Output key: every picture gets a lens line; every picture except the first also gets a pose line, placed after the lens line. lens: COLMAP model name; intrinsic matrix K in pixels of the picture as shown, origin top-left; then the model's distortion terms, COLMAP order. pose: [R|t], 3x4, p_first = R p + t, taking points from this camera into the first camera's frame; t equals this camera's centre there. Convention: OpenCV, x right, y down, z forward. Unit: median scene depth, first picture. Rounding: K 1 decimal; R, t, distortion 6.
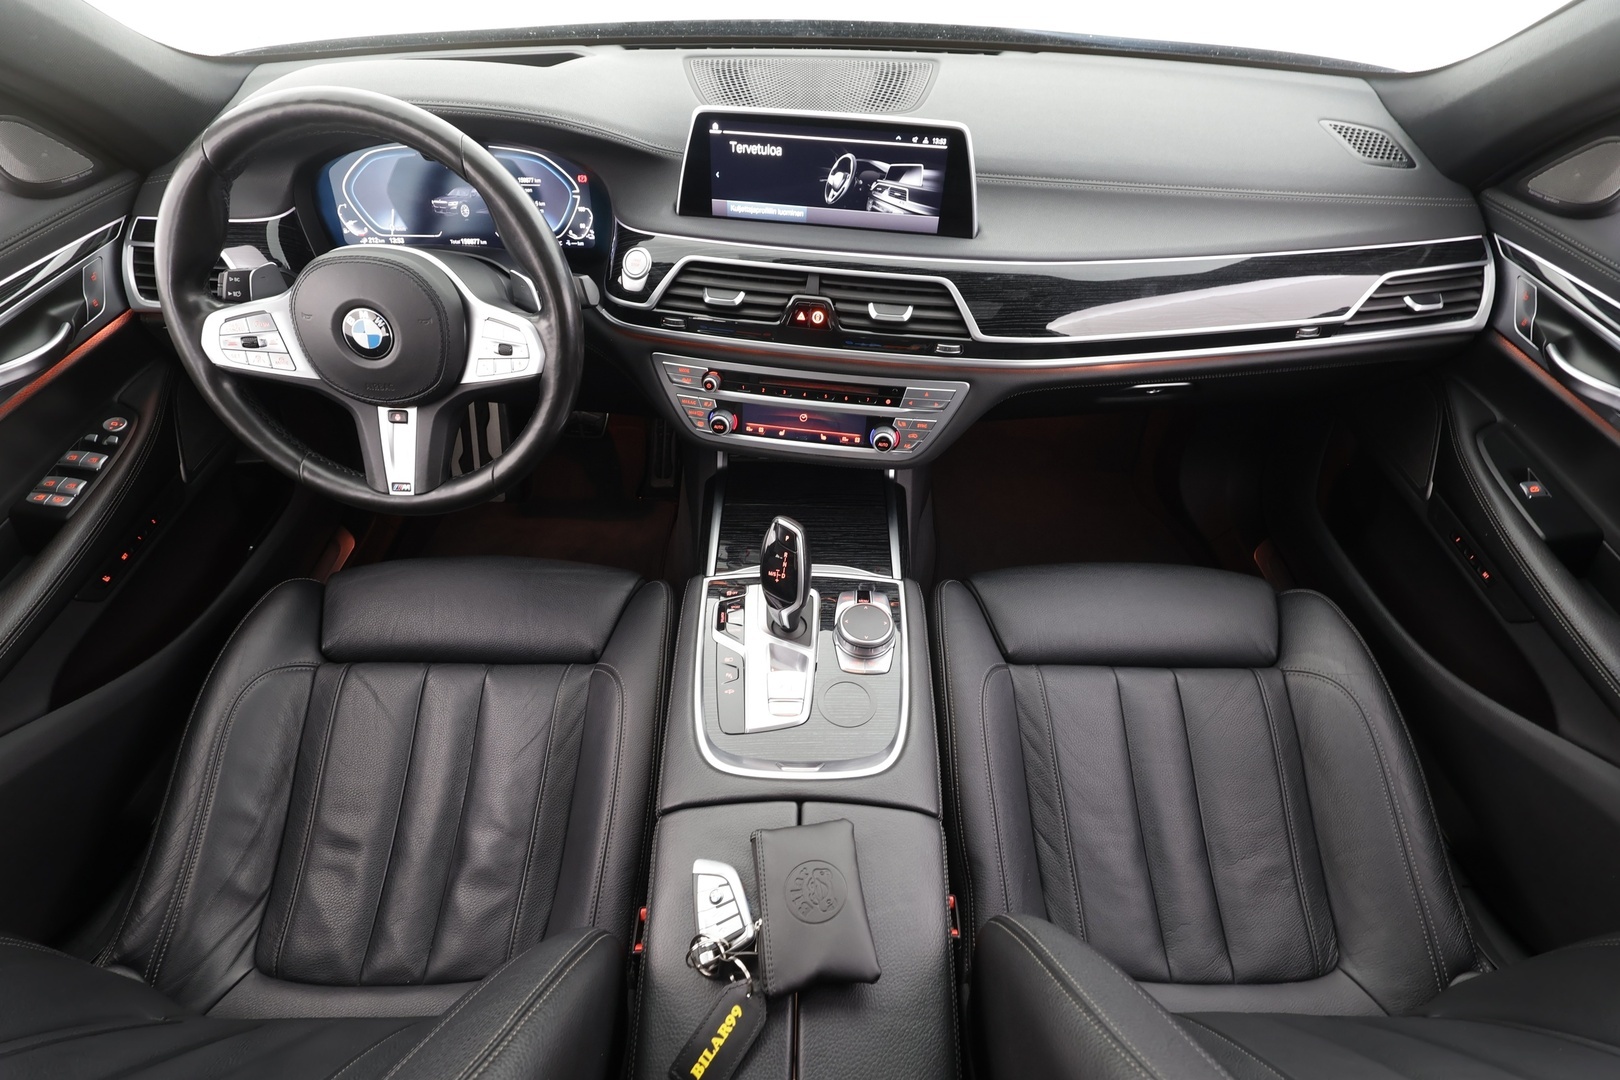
lens RADIAL K [[765.1, 0, 805.5], [0, 765.1, 541.2], [0, 0, 1]] dist [-0.003279, -0.000158]
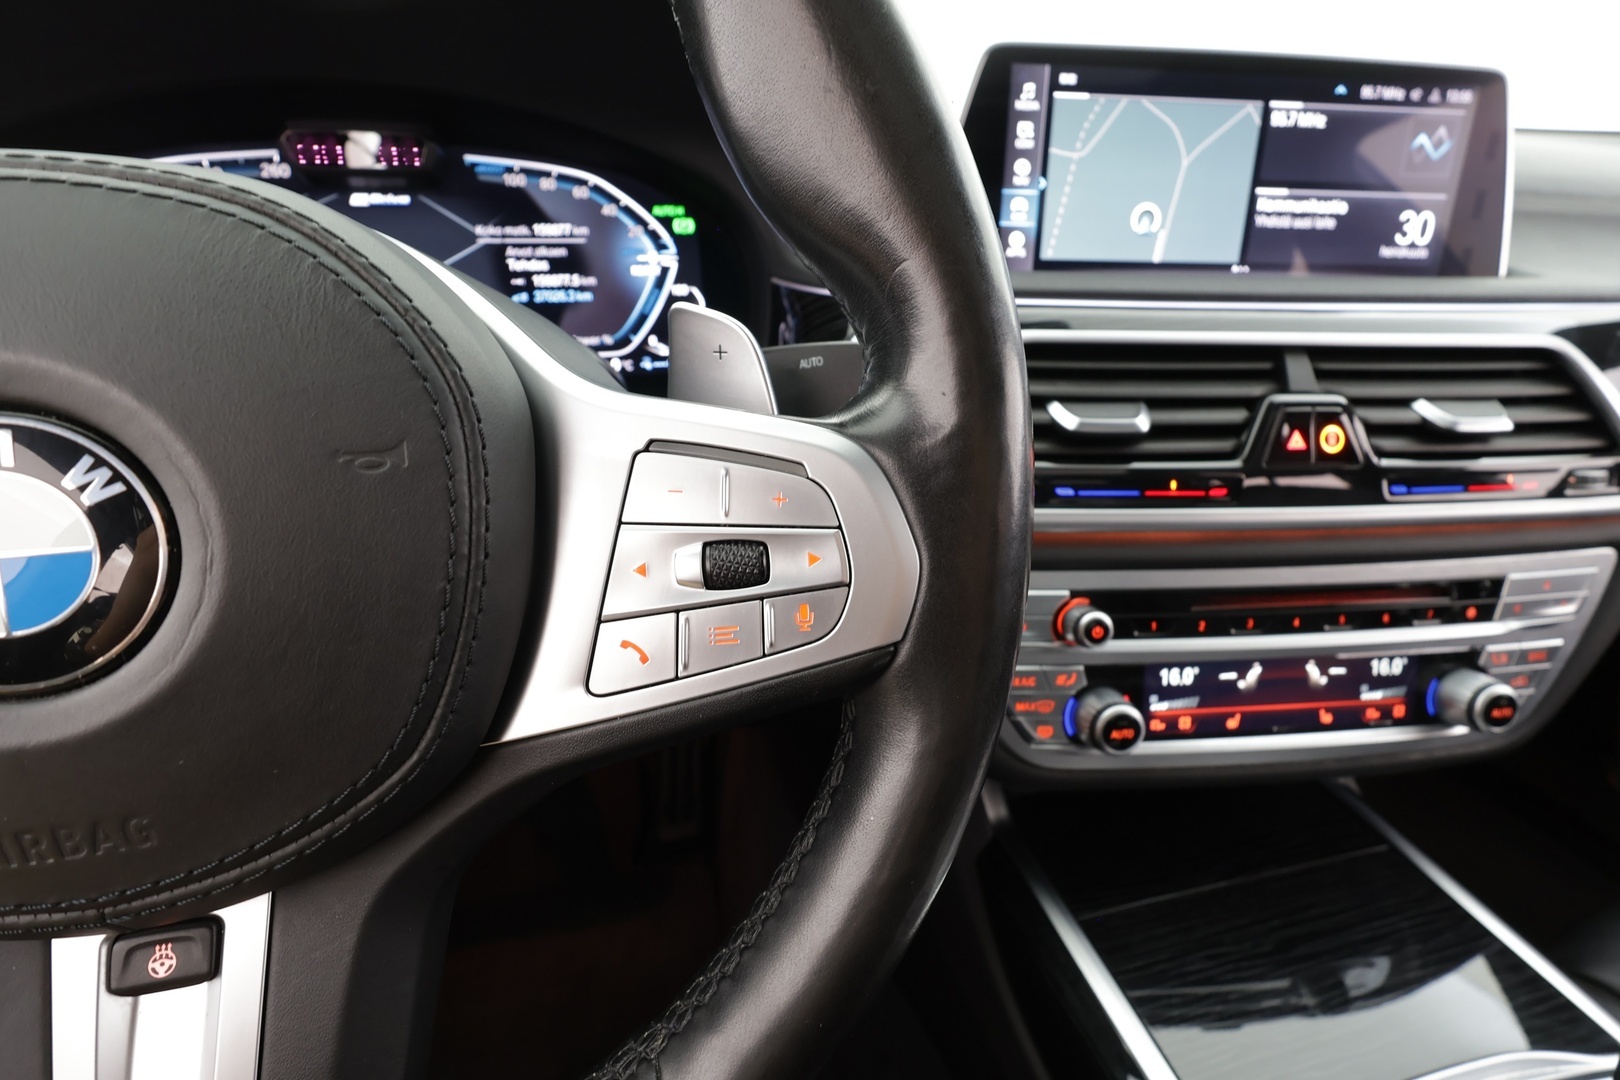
lens RADIAL K [[748.6, 0, 808.1], [0, 748.6, 549.6], [0, 0, 1]] dist [-0.000161, 0.000403]
pose [[0.964758, -0.105416, 0.241100, -0.371597], [0.177733, 0.936711, -0.301636, -0.159385], [-0.194044, 0.333857, 0.922435, 0.686348]]
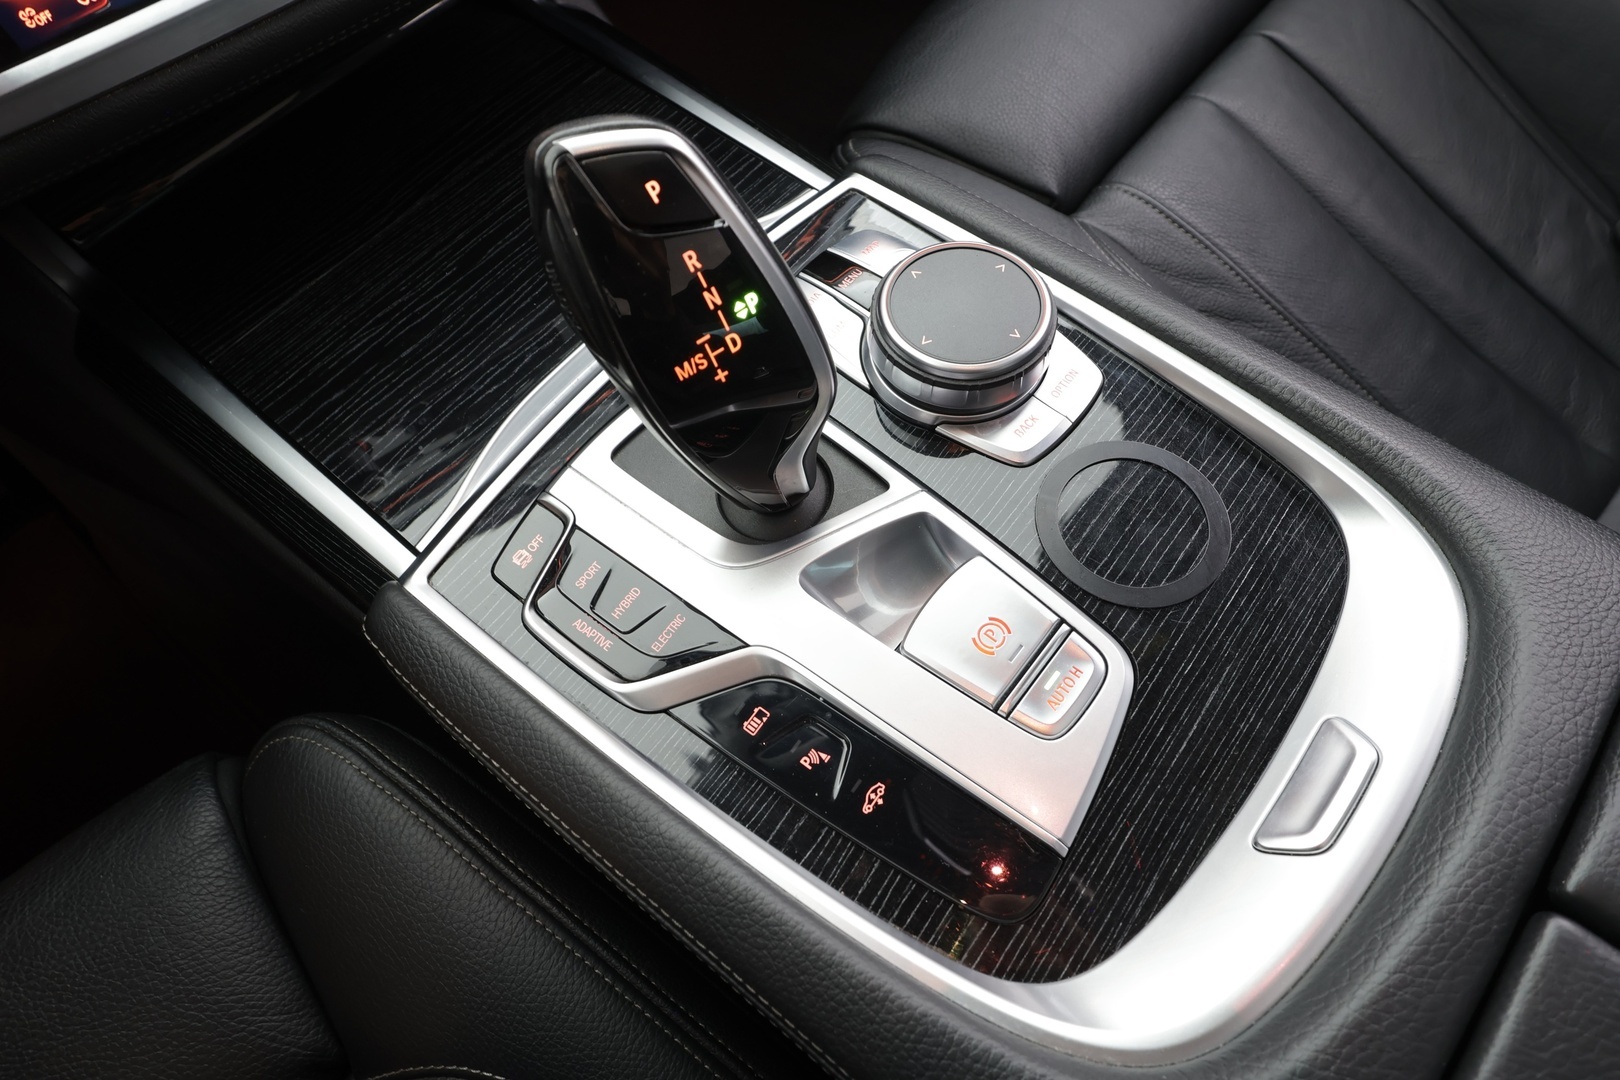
lens RADIAL K [[889.8, 0, 810.8], [0, 889.8, 546.5], [0, 0, 1]] dist [0.000321, 0.000325]
pose [[0.628236, -0.712396, 0.312748, -0.135729], [0.574599, 0.695858, 0.430833, -0.015662], [-0.524552, -0.090960, 0.846505, 0.681898]]
